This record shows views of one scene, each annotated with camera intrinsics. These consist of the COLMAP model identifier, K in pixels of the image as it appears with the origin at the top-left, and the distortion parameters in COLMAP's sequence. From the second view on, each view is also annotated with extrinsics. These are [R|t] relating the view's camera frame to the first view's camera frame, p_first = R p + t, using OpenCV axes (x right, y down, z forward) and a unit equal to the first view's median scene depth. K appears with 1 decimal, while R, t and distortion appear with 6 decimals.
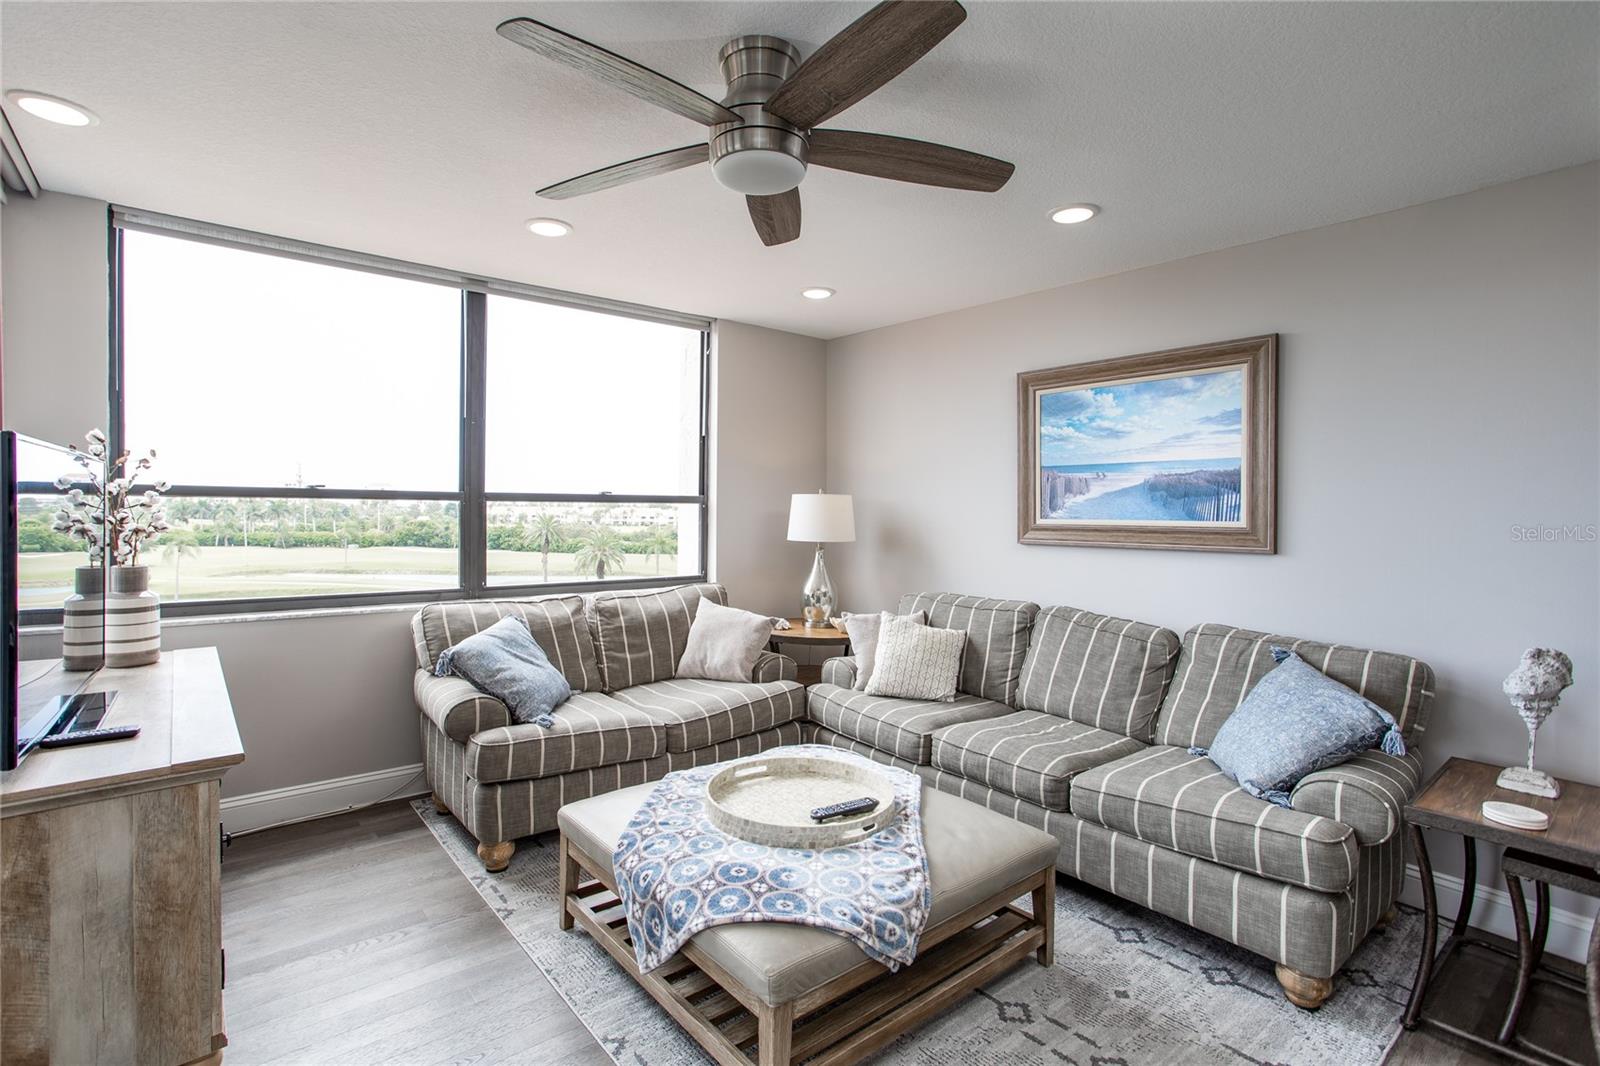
lens RADIAL K [[761.4, 0, 785.0], [0, 761.4, 533.2], [0, 0, 1]] dist [-0.030555, 0.012370]
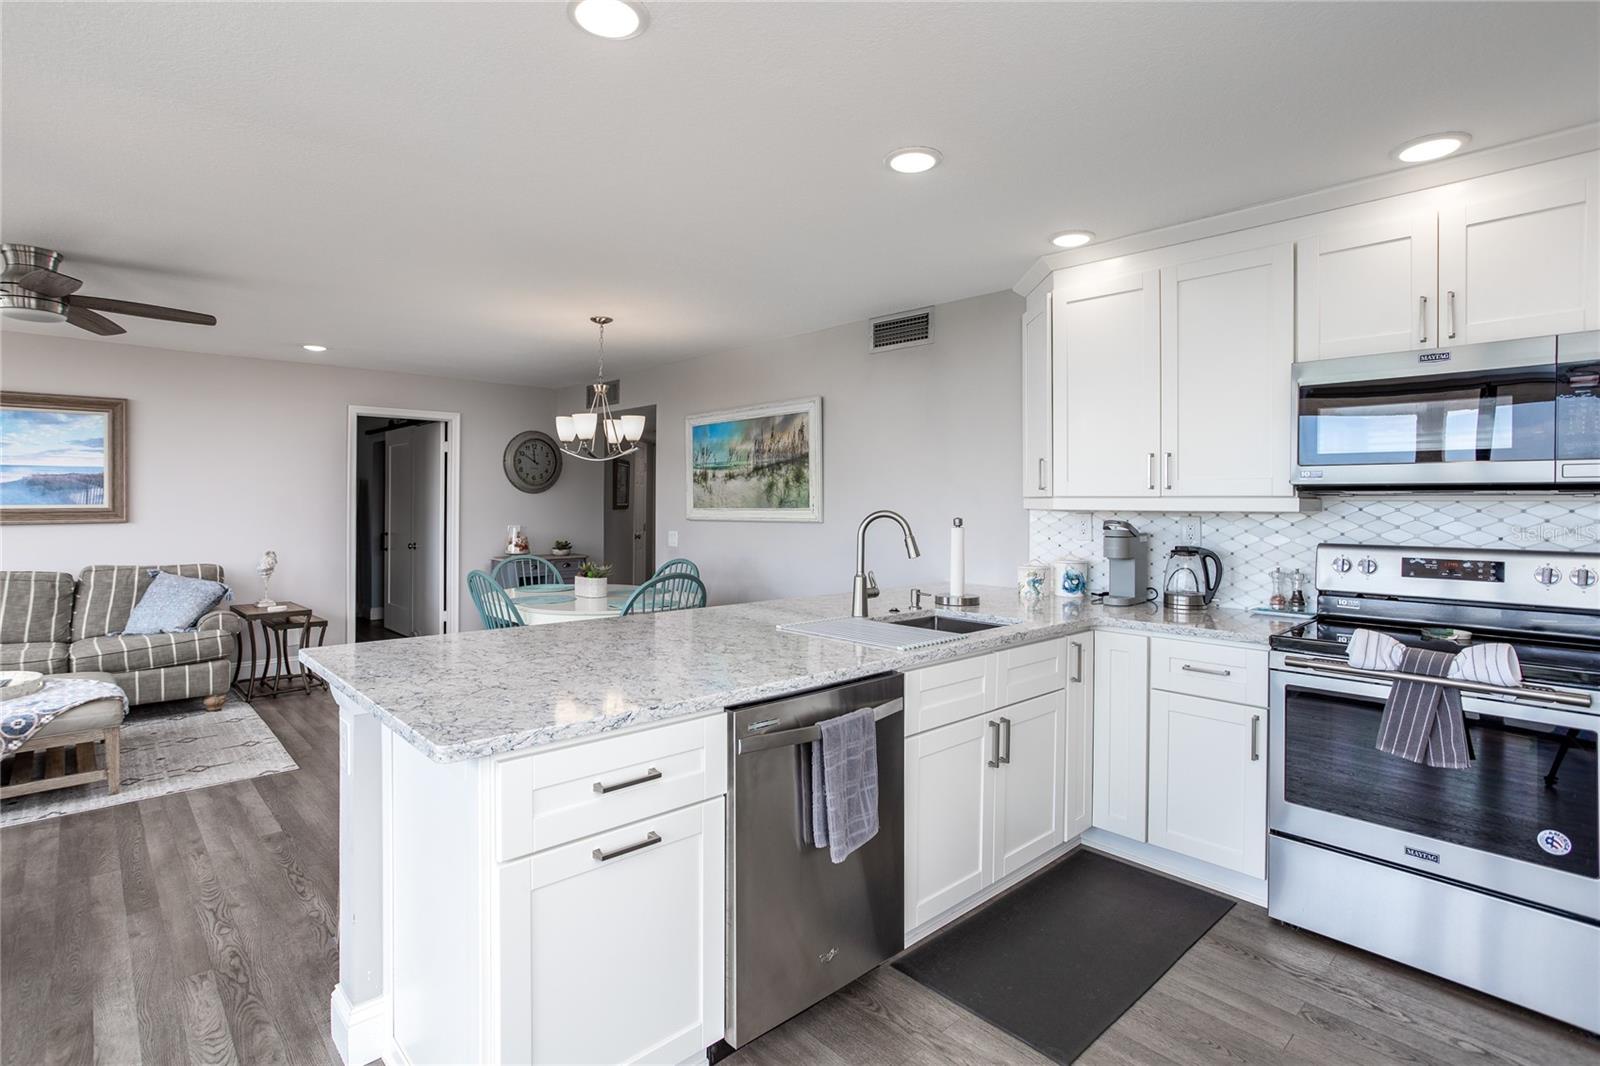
lens RADIAL K [[761.4, 0, 773.4], [0, 761.4, 505.8], [0, 0, 1]] dist [-0.030555, 0.012370]
pose [[-0.058128, -0.016107, 0.998179, -1.179908], [0.029883, 0.999394, 0.017866, 0.002778], [-0.997862, 0.030867, -0.057612, -0.414013]]
